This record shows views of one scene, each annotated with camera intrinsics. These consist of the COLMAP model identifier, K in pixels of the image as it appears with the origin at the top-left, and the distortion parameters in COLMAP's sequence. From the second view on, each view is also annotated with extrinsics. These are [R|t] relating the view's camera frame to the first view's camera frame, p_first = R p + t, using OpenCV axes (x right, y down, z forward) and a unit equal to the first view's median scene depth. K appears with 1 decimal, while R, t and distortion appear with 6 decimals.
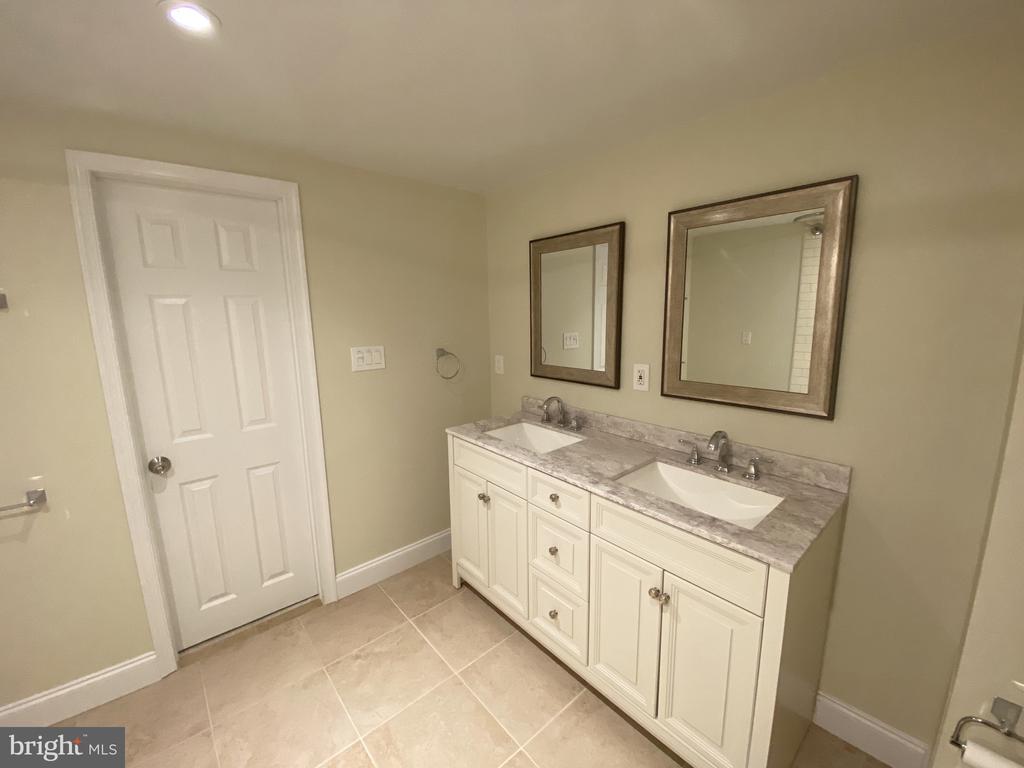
lens RADIAL K [[411.0, 0, 513.2], [0, 411.0, 382.1], [0, 0, 1]] dist [0.040035, -0.030260]
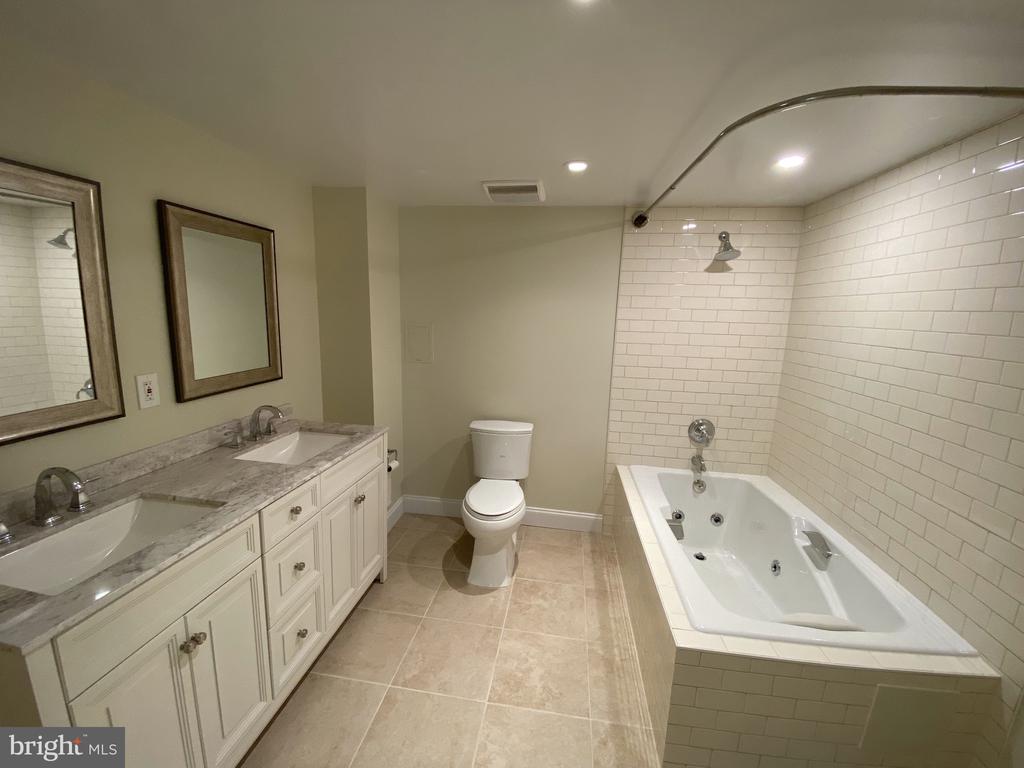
lens RADIAL K [[411.0, 0, 513.2], [0, 411.0, 382.1], [0, 0, 1]] dist [0.040035, -0.030260]
pose [[-0.645057, -0.139162, 0.751355, -0.764624], [0.107817, 0.956864, 0.269790, -0.172648], [-0.756490, 0.255039, -0.602228, 0.967359]]
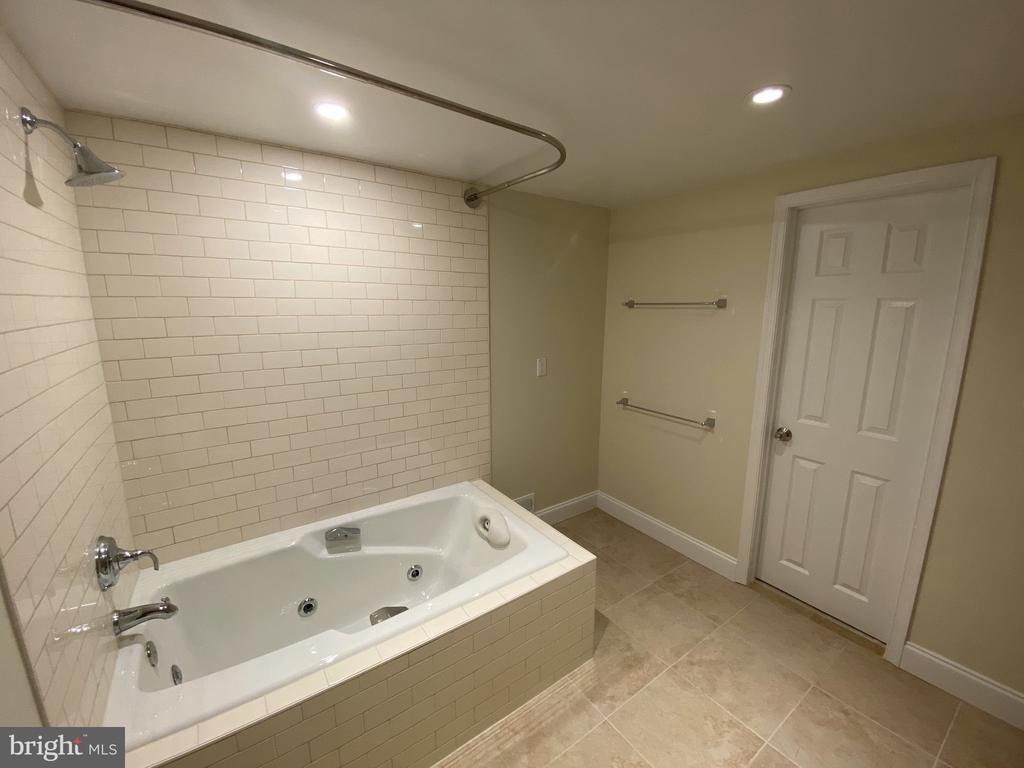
lens RADIAL K [[398.2, 0, 512.0], [0, 398.2, 384.0], [0, 0, 1]] dist [-0.054375, 0.000024]
pose [[-0.131083, 0.190631, -0.972870, 0.338009], [-0.168451, 0.962785, 0.211352, -0.051149], [0.976955, 0.191585, -0.094093, 0.258544]]
